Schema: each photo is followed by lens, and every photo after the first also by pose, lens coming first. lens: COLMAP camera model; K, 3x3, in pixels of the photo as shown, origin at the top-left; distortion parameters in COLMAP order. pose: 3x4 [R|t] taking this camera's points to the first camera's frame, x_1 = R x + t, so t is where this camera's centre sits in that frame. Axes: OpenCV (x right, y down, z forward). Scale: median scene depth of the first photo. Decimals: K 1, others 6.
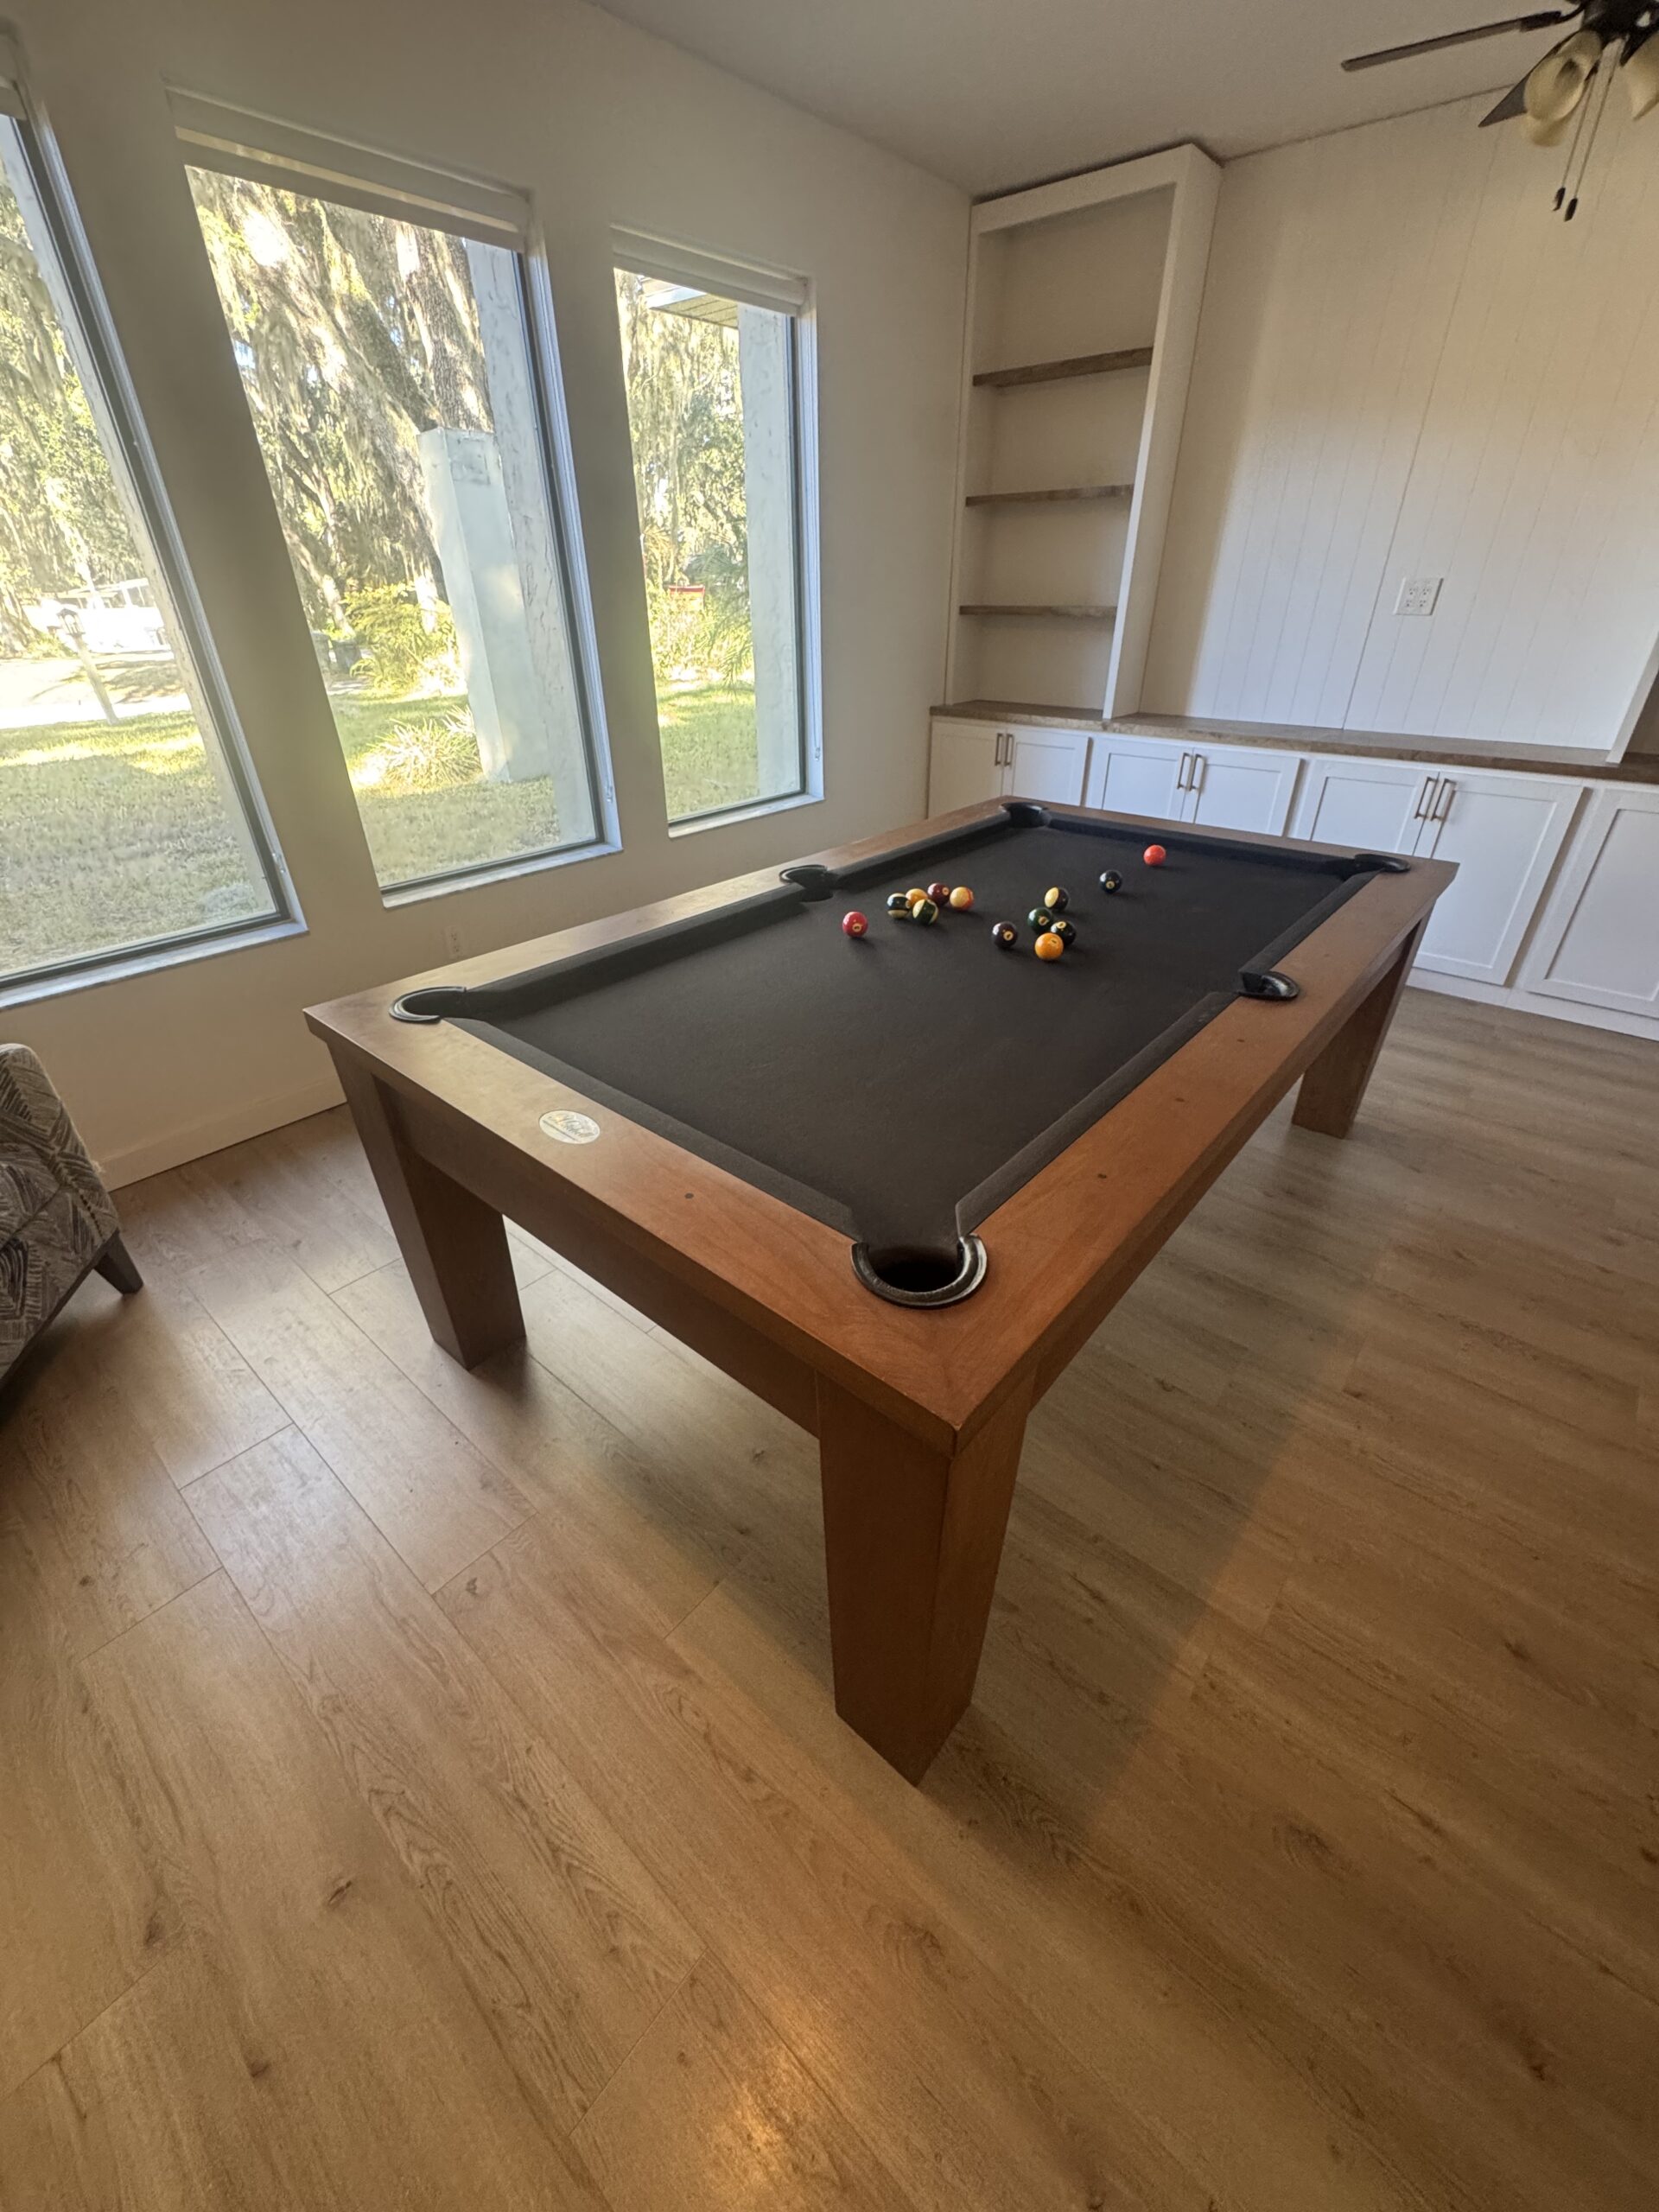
lens RADIAL K [[882.8, 0, 832.1], [0, 882.8, 1105.4], [0, 0, 1]] dist [-0.005788, 0.001024]
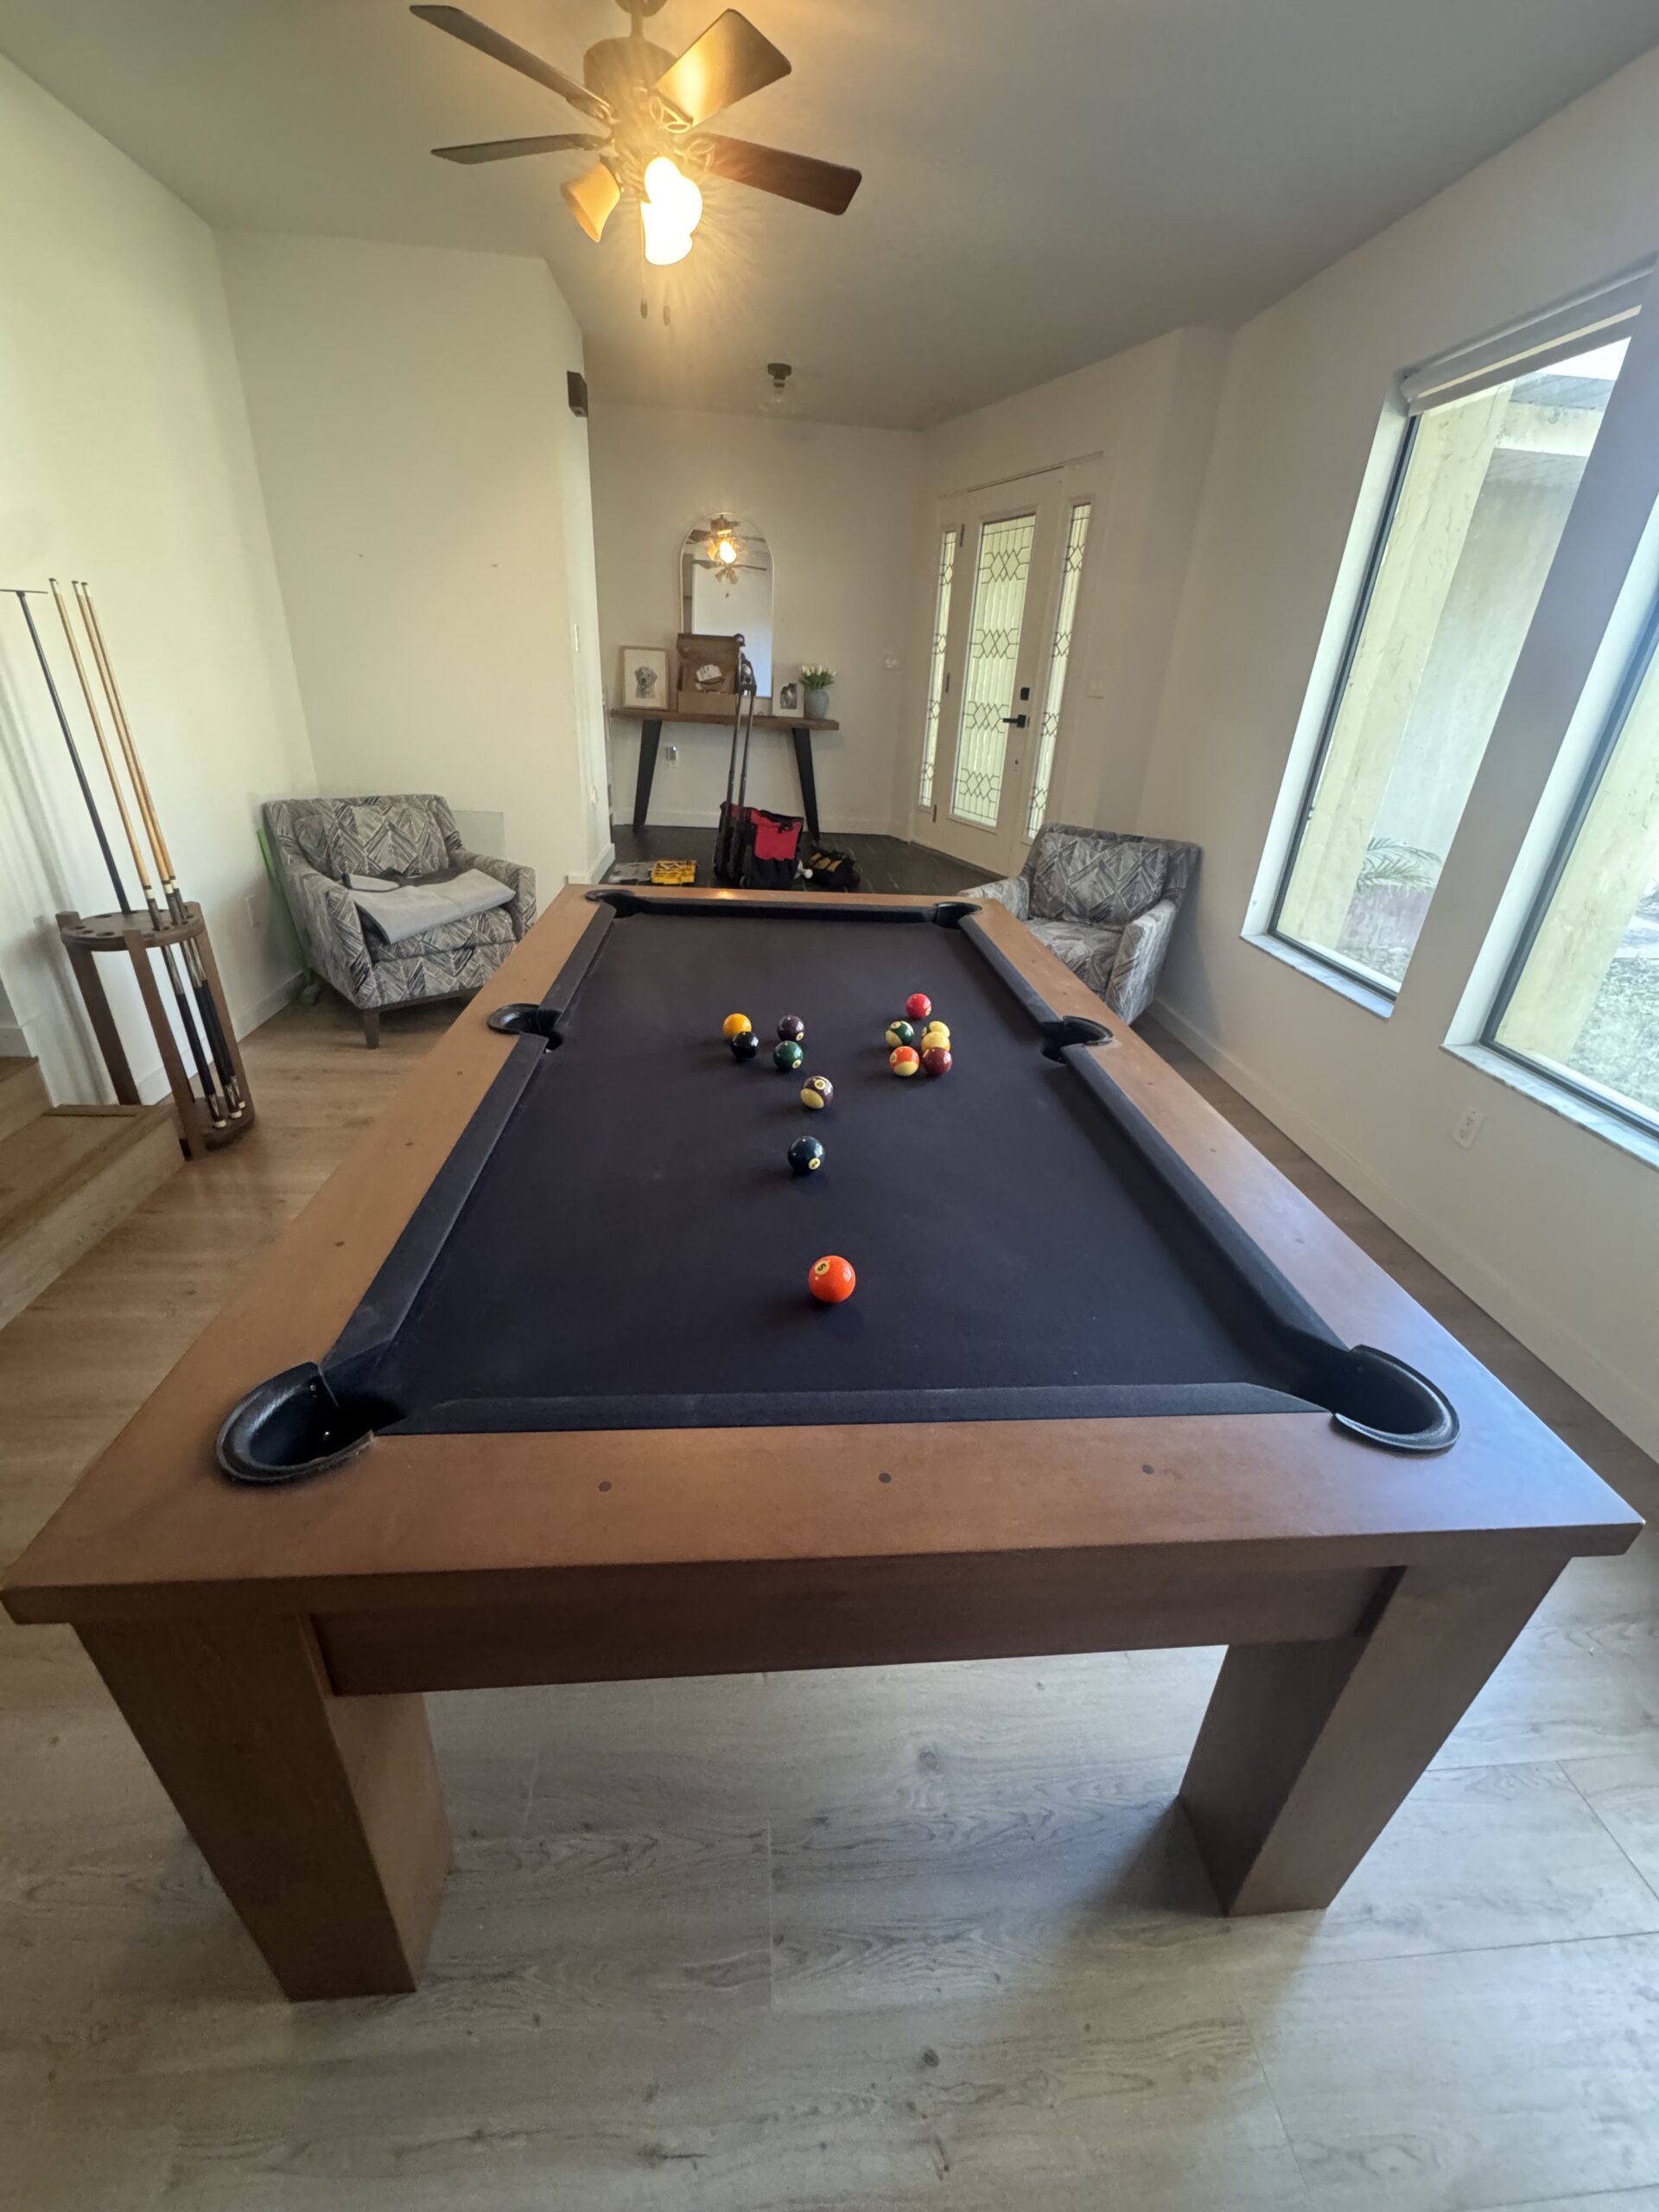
lens RADIAL K [[882.8, 0, 831.7], [0, 882.8, 1105.7], [0, 0, 1]] dist [-0.005788, 0.001024]
pose [[-0.700216, 0.288366, -0.653102, 0.634384], [-0.406544, 0.590937, 0.696790, -0.647423], [0.586872, 0.753418, -0.296550, 1.078939]]
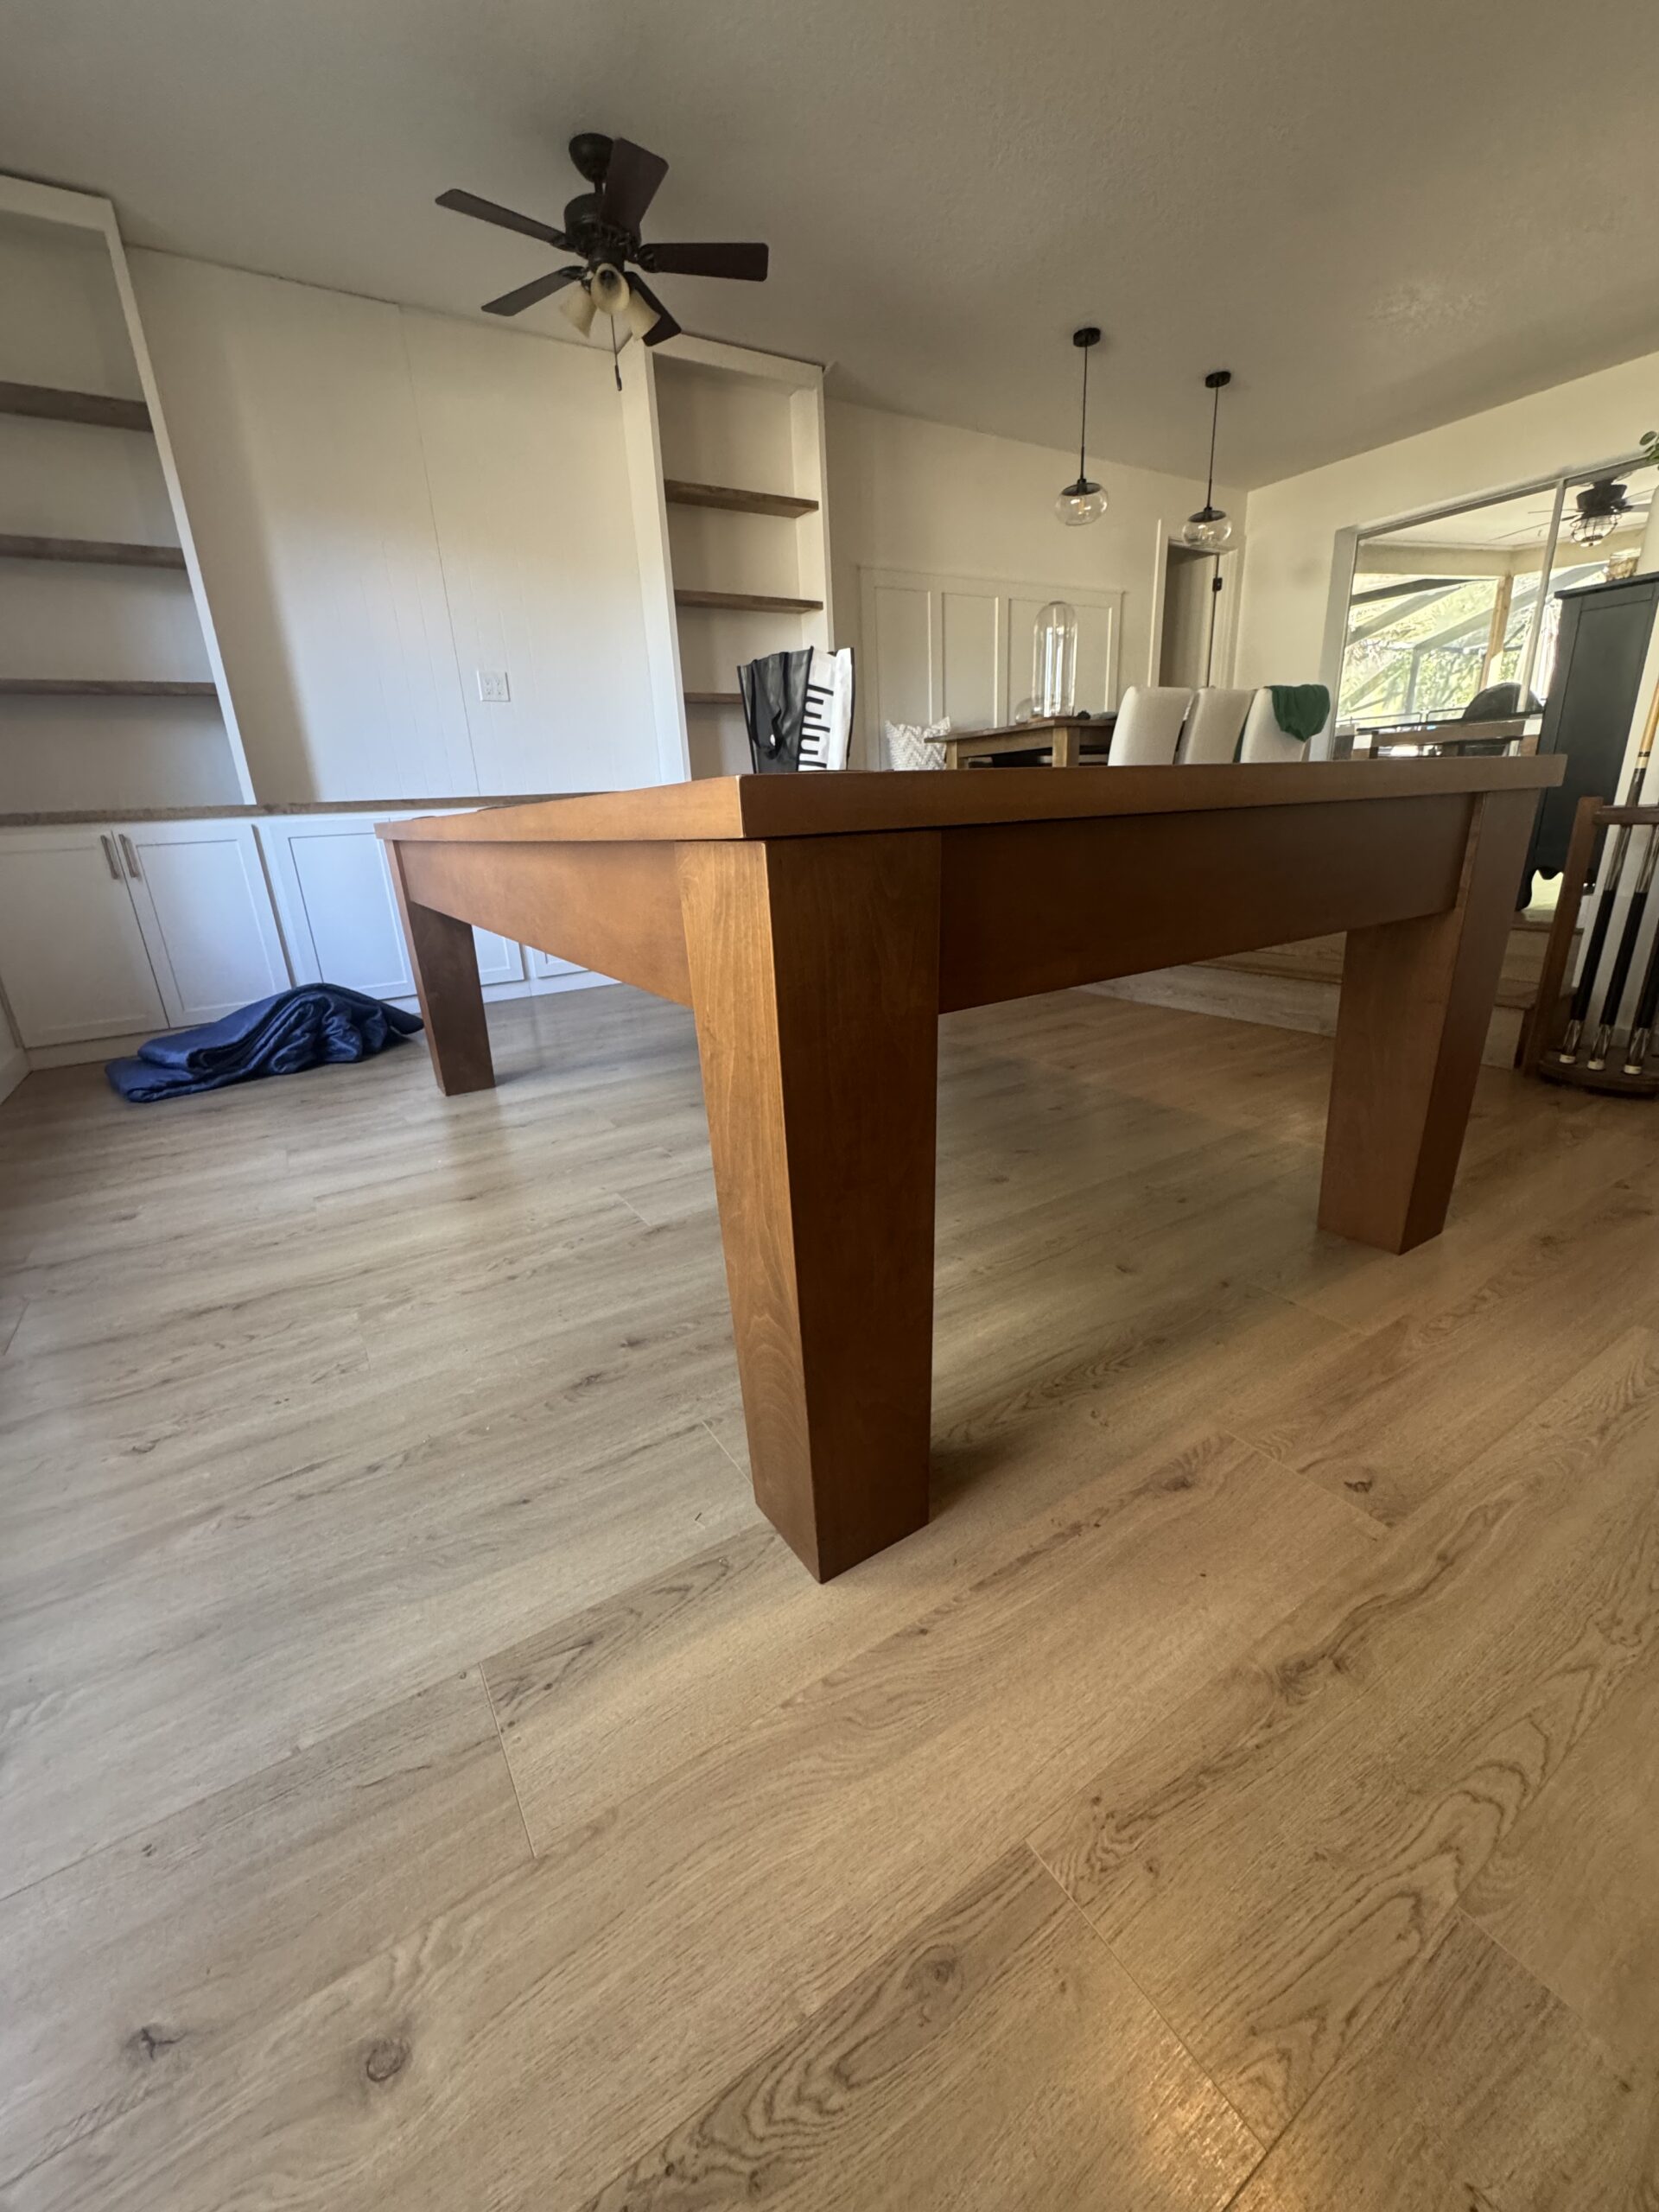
lens RADIAL K [[882.8, 0, 831.1], [0, 882.8, 1104.8], [0, 0, 1]] dist [-0.005788, 0.001024]
pose [[0.294867, -0.312546, 0.902978, -0.644253], [0.526675, 0.841649, 0.119333, -0.004021], [-0.797287, 0.440388, 0.412784, 0.554428]]
